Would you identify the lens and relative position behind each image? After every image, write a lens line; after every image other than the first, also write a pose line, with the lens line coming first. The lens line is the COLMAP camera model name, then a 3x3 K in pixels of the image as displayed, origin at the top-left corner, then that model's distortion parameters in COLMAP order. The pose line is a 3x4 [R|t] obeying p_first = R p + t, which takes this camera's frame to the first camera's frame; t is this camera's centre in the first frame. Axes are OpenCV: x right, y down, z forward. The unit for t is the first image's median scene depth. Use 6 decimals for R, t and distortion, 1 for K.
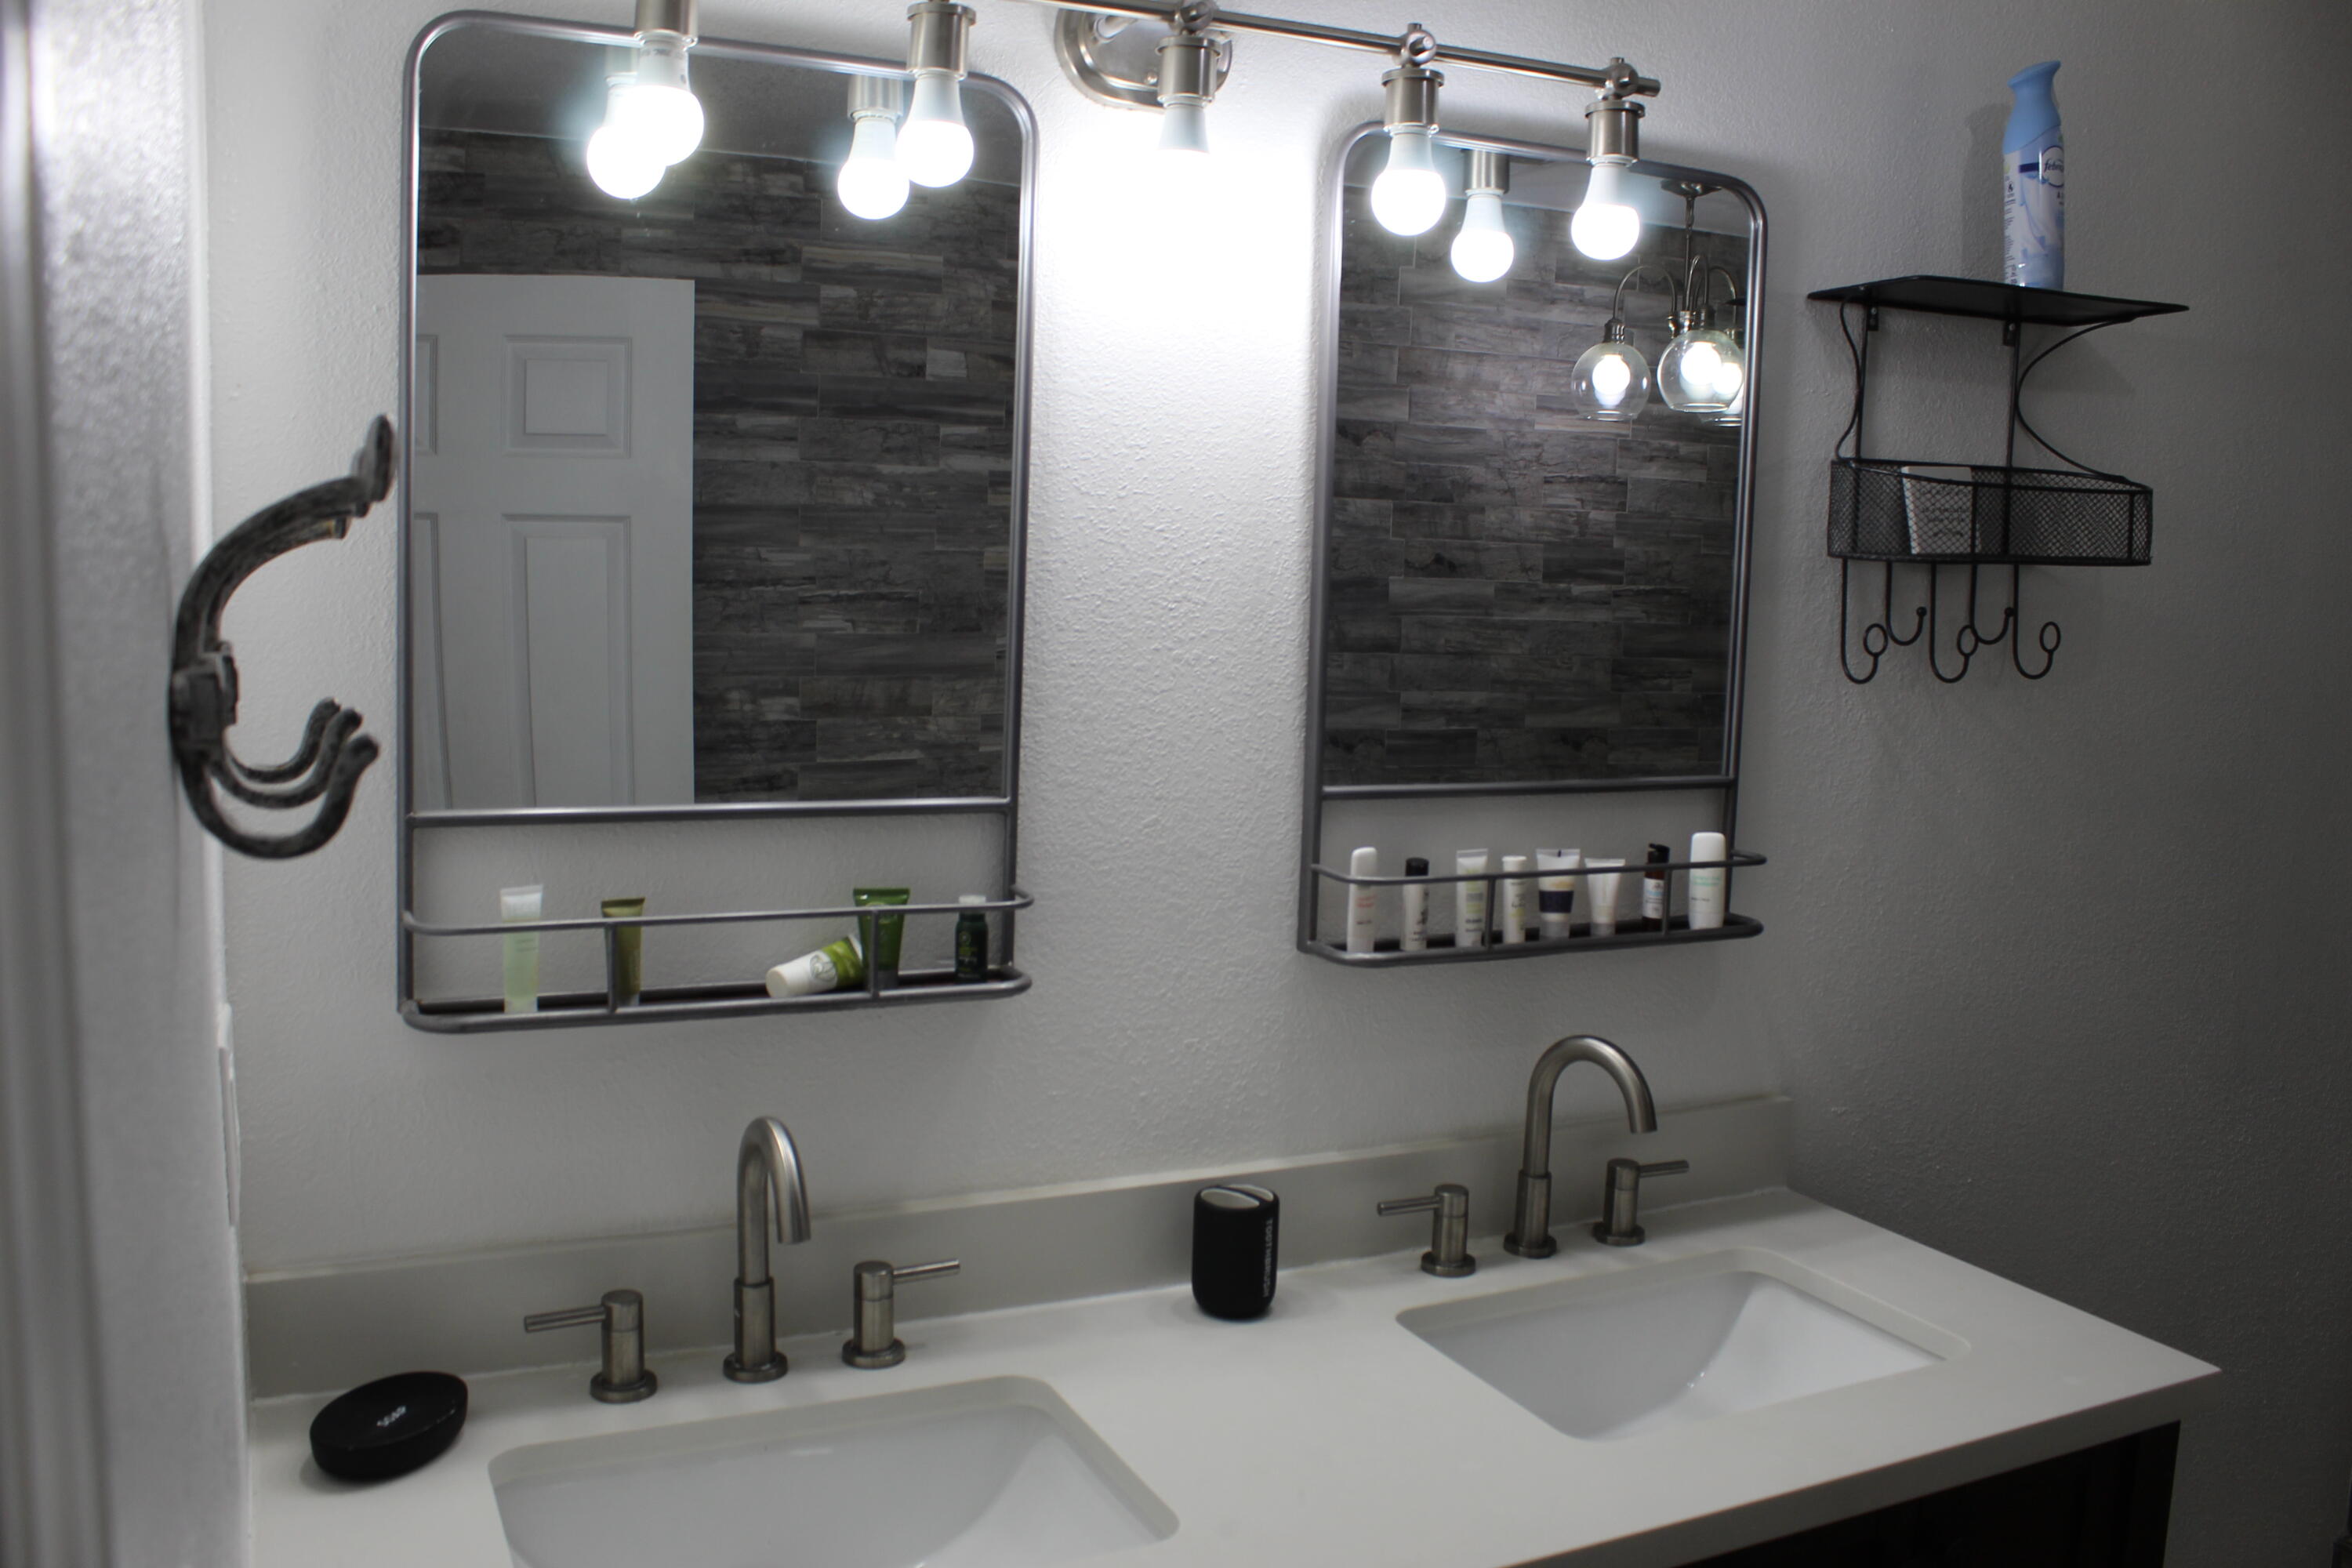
lens RADIAL K [[1969.7, 0, 1190.5], [0, 1969.7, 796.6], [0, 0, 1]] dist [-0.157163, 0.144772]
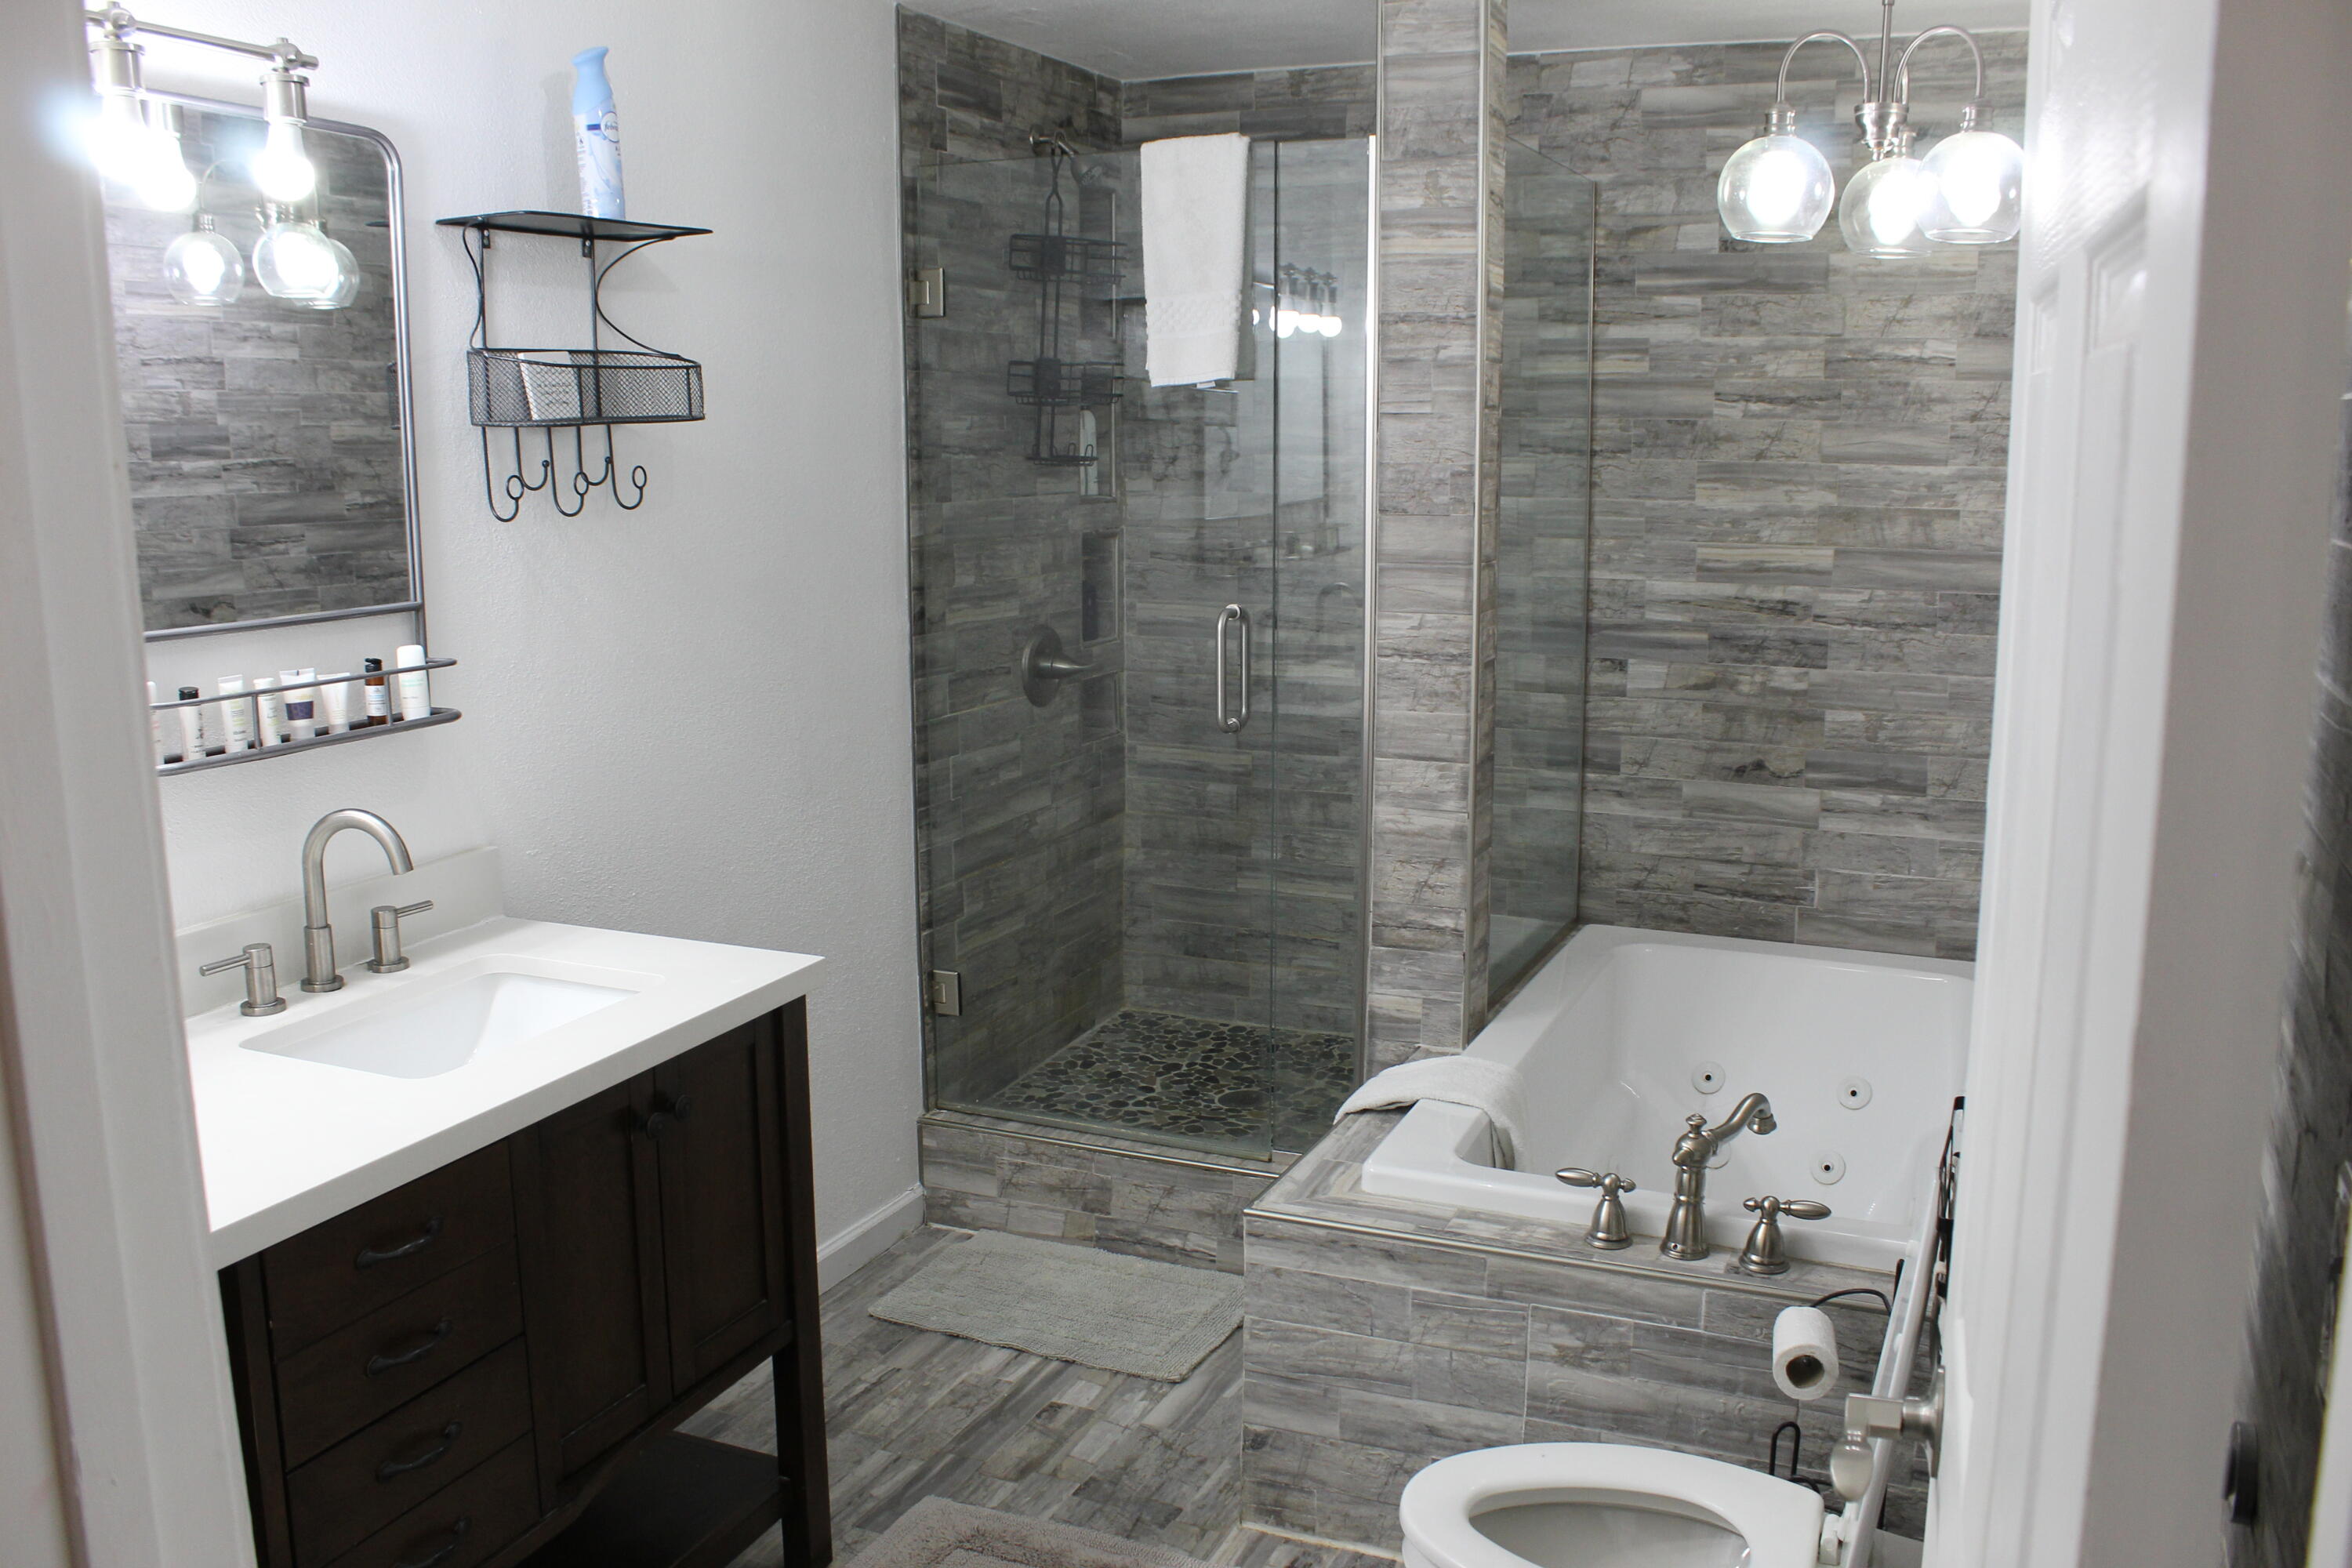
lens RADIAL K [[1969.7, 0, 1190.5], [0, 1969.7, 796.6], [0, 0, 1]] dist [-0.157163, 0.144772]
pose [[0.751958, -0.149101, 0.642128, -0.168443], [0.102365, 0.988680, 0.109696, 0.028752], [-0.651215, -0.016755, 0.758709, -0.286668]]
